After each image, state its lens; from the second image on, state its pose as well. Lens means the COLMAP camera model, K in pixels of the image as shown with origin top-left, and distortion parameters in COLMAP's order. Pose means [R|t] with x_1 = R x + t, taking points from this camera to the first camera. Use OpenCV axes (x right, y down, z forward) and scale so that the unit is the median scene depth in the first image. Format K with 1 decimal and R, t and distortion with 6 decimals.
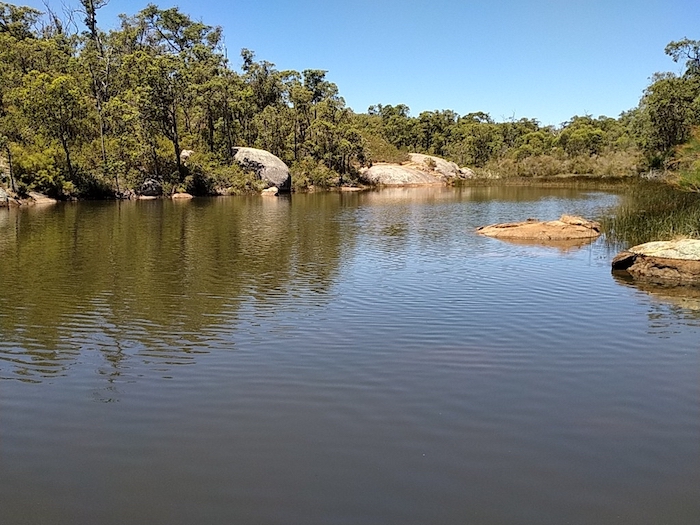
lens RADIAL K [[571.5, 0, 350.0], [0, 571.5, 262.5], [0, 0, 1]] dist [0.013436, -0.037284]
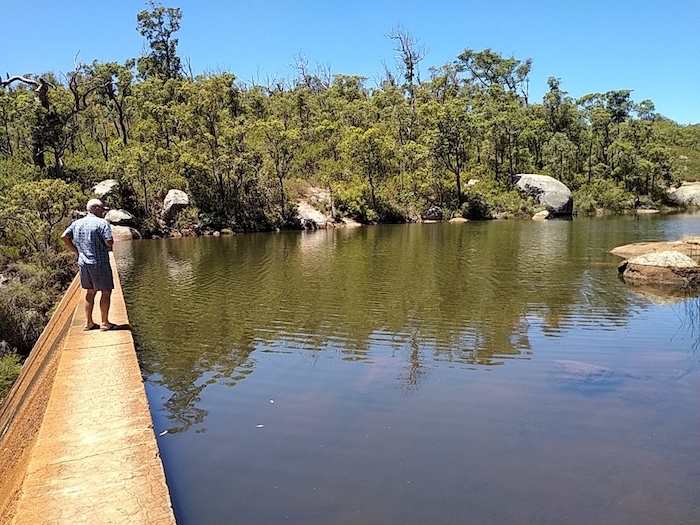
lens RADIAL K [[571.5, 0, 350.0], [0, 571.5, 262.5], [0, 0, 1]] dist [0.013436, -0.037284]
pose [[0.846658, 0.031894, -0.531180, 0.114332], [-0.053668, 0.998230, -0.025605, 0.009668], [0.529424, 0.050186, 0.846872, -0.081508]]
